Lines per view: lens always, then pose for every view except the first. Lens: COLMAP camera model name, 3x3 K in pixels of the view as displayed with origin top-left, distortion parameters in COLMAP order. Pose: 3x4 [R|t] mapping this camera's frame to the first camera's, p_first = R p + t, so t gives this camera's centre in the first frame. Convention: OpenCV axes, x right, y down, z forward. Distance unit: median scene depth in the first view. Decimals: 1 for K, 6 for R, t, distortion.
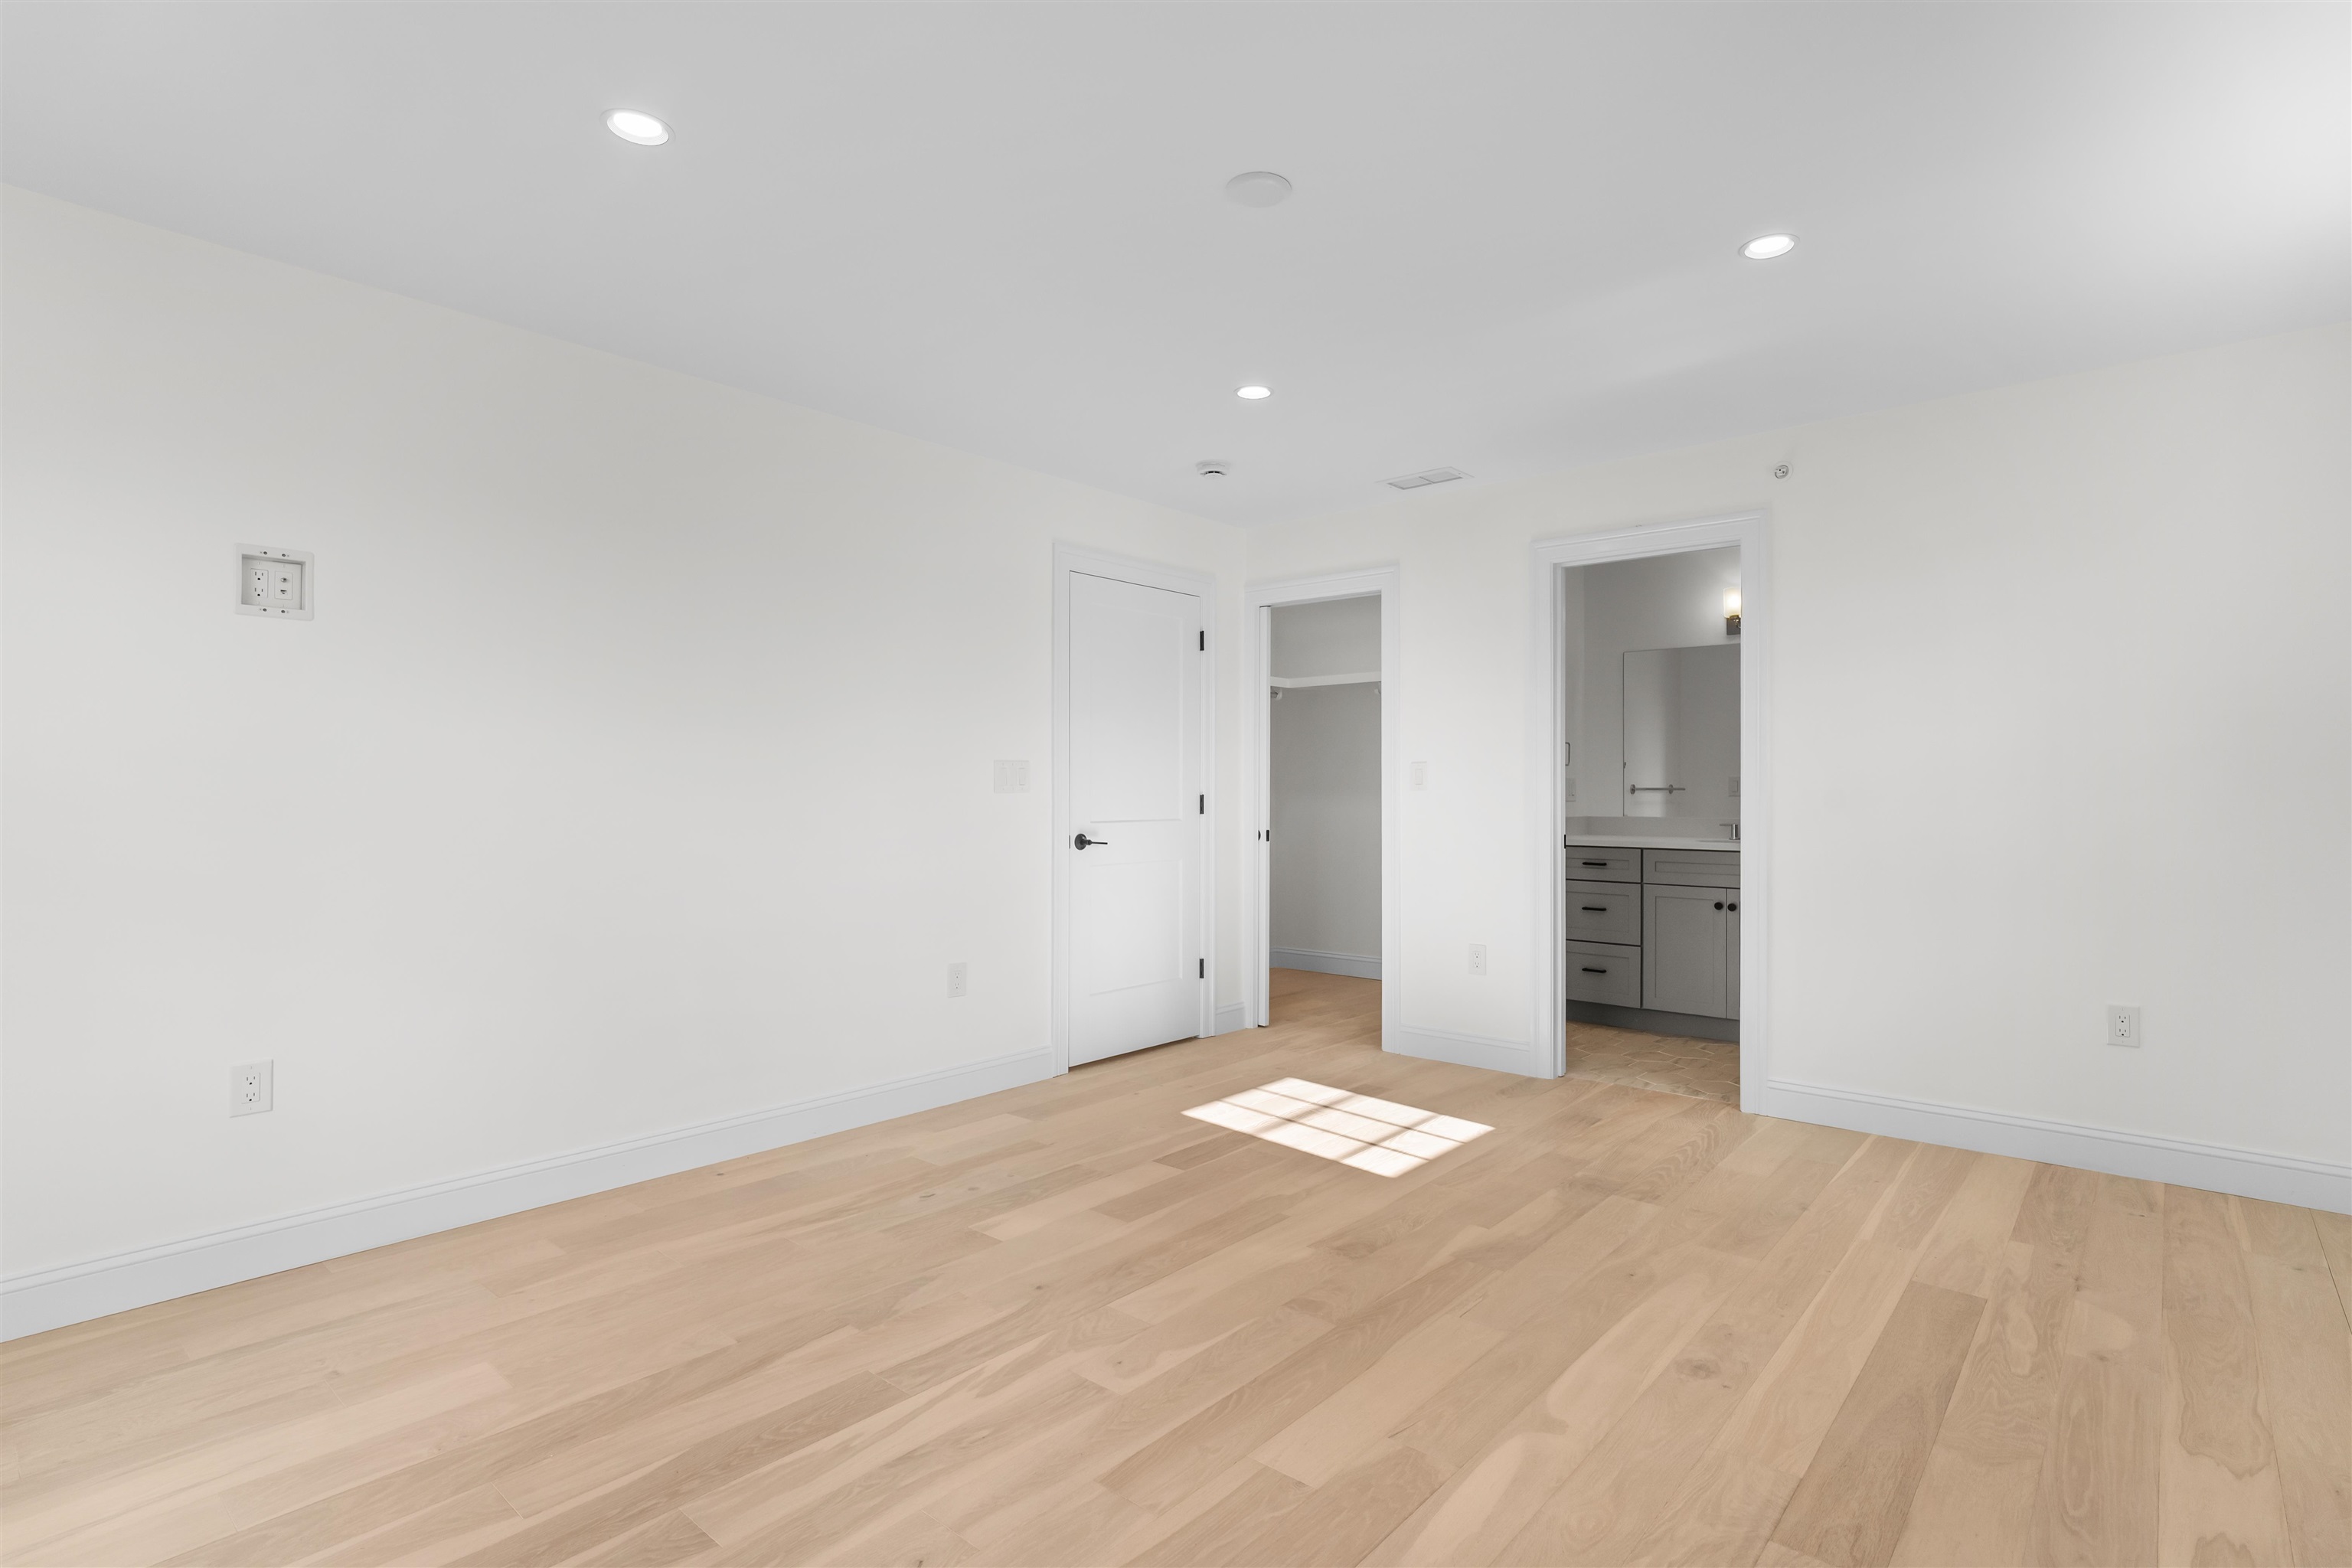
lens RADIAL K [[1115.5, 0, 1187.3], [0, 1115.5, 788.8], [0, 0, 1]] dist [-0.009974, 0.005470]
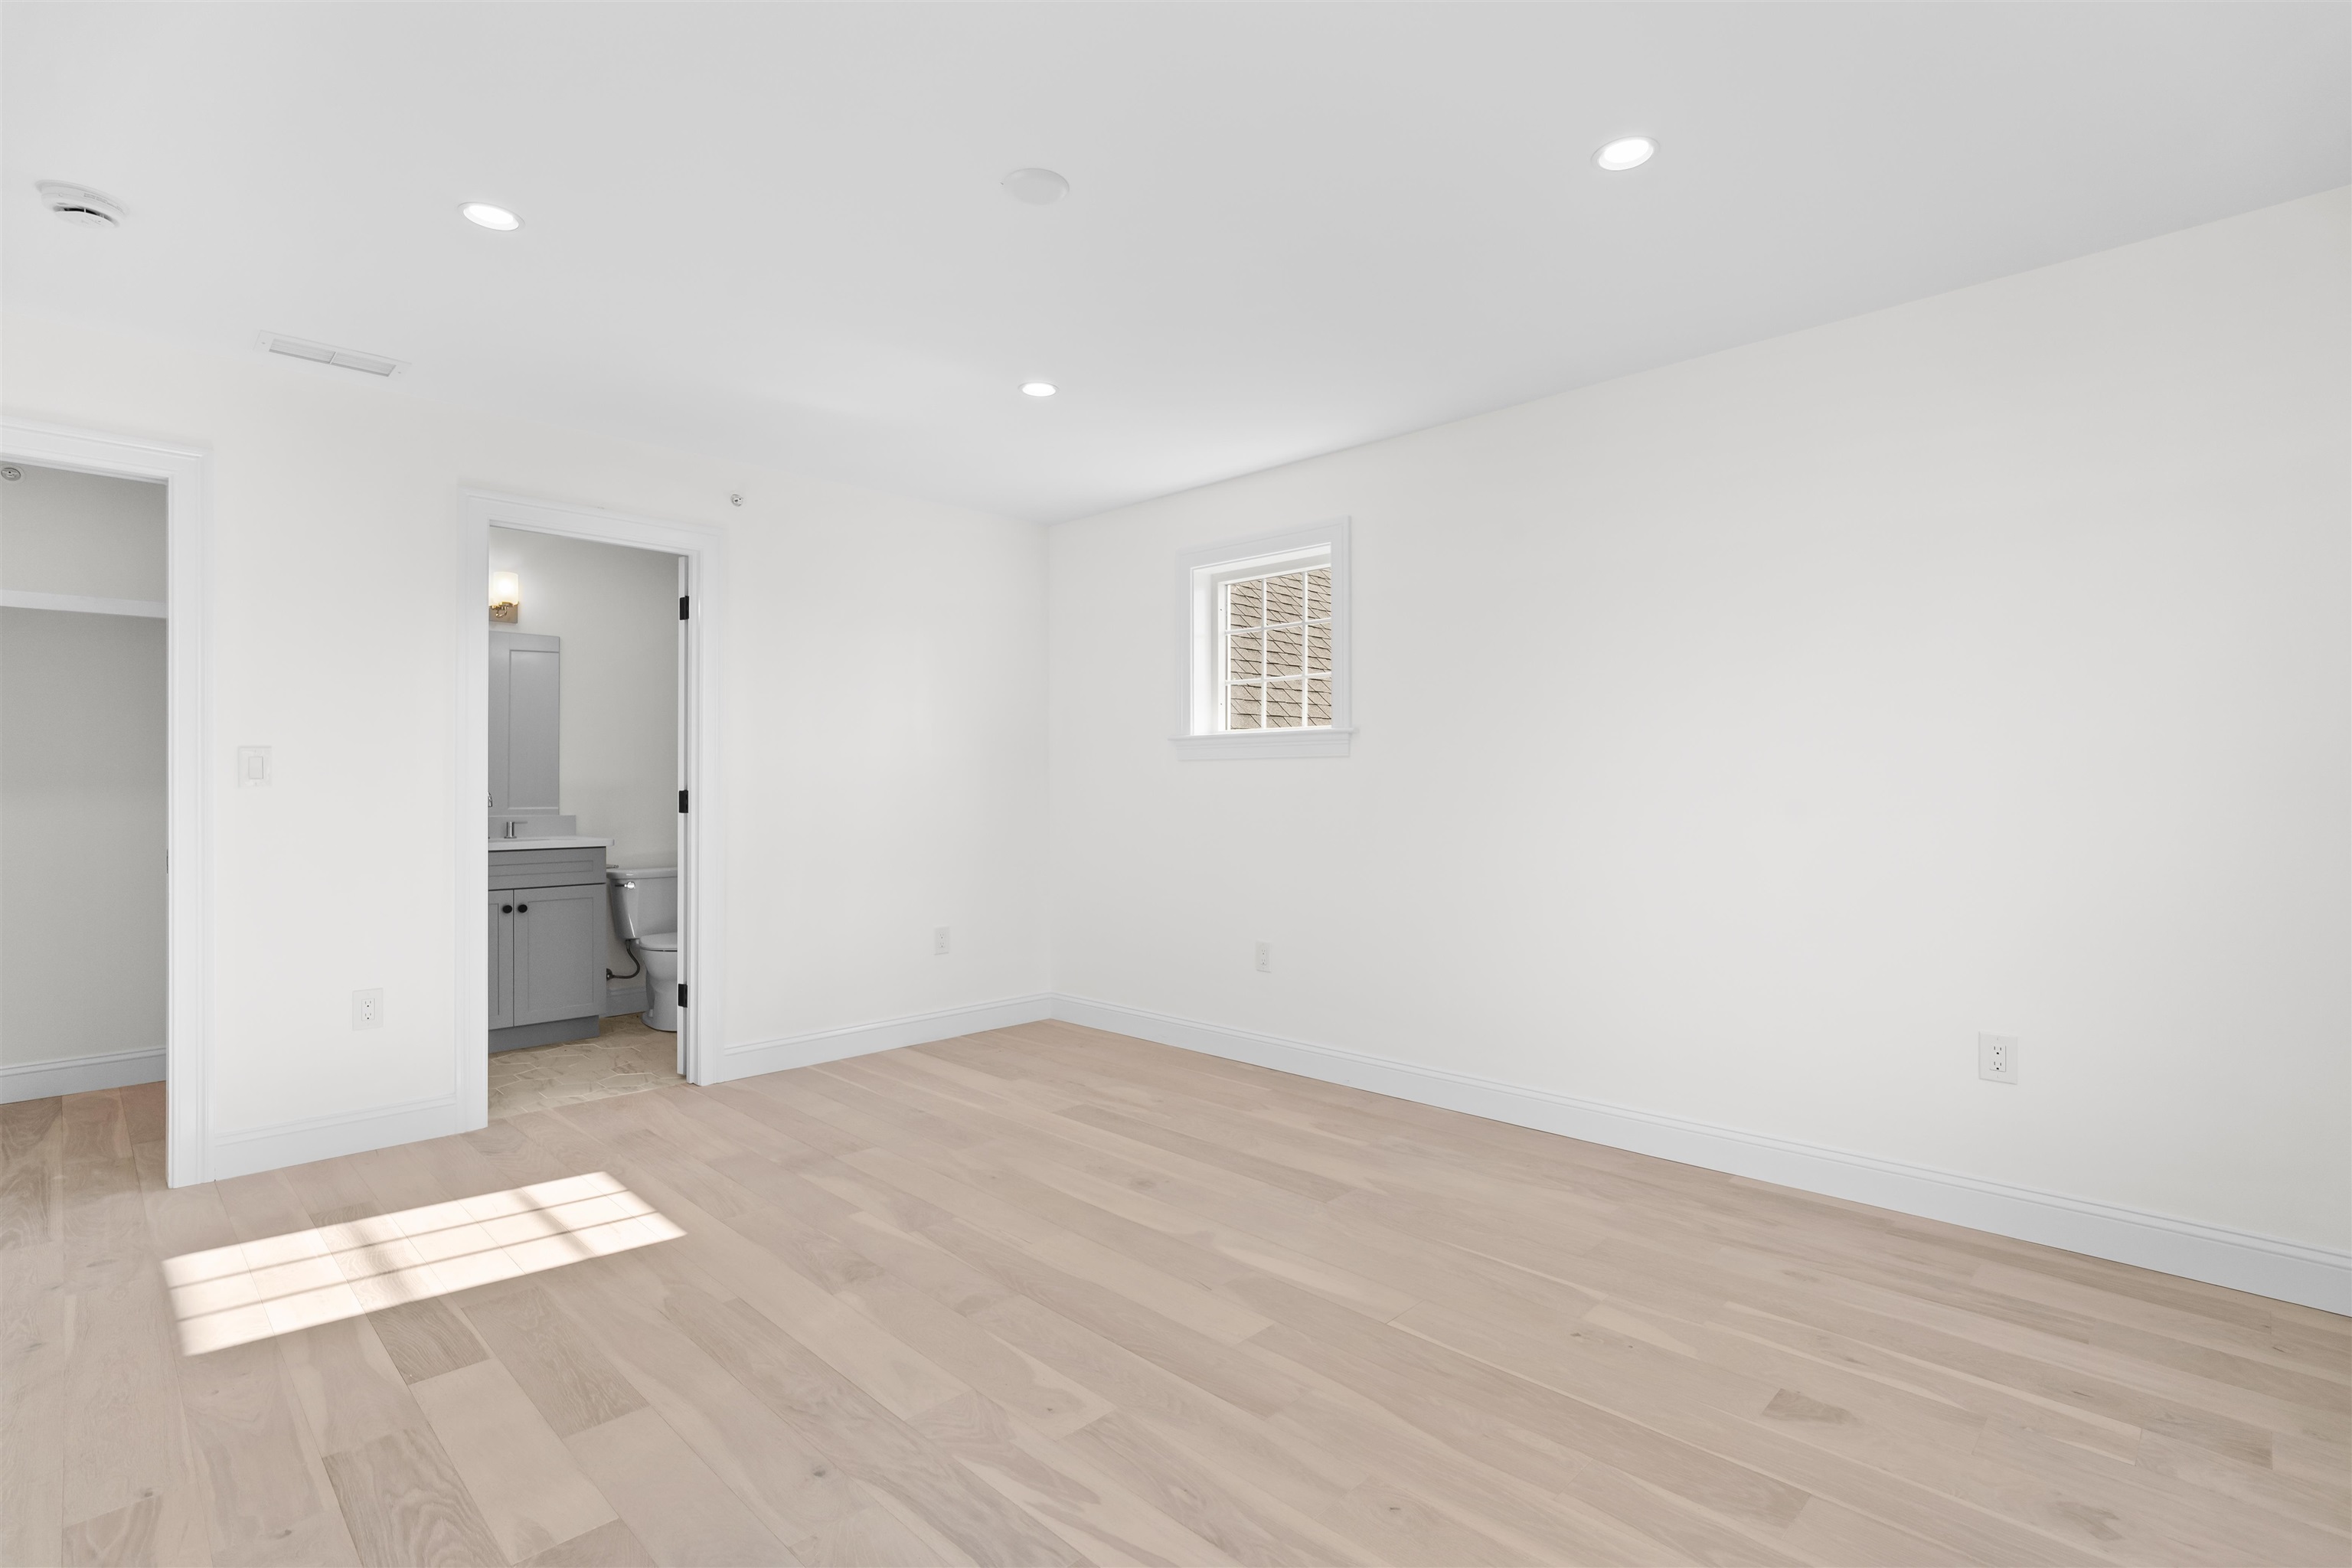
lens RADIAL K [[1115.5, 0, 1185.8], [0, 1115.5, 782.5], [0, 0, 1]] dist [-0.009974, 0.005470]
pose [[0.071929, 0.002895, 0.997406, -0.613277], [0.000350, 0.999996, -0.002928, 0.001319], [-0.997410, 0.000560, 0.071927, 0.520958]]
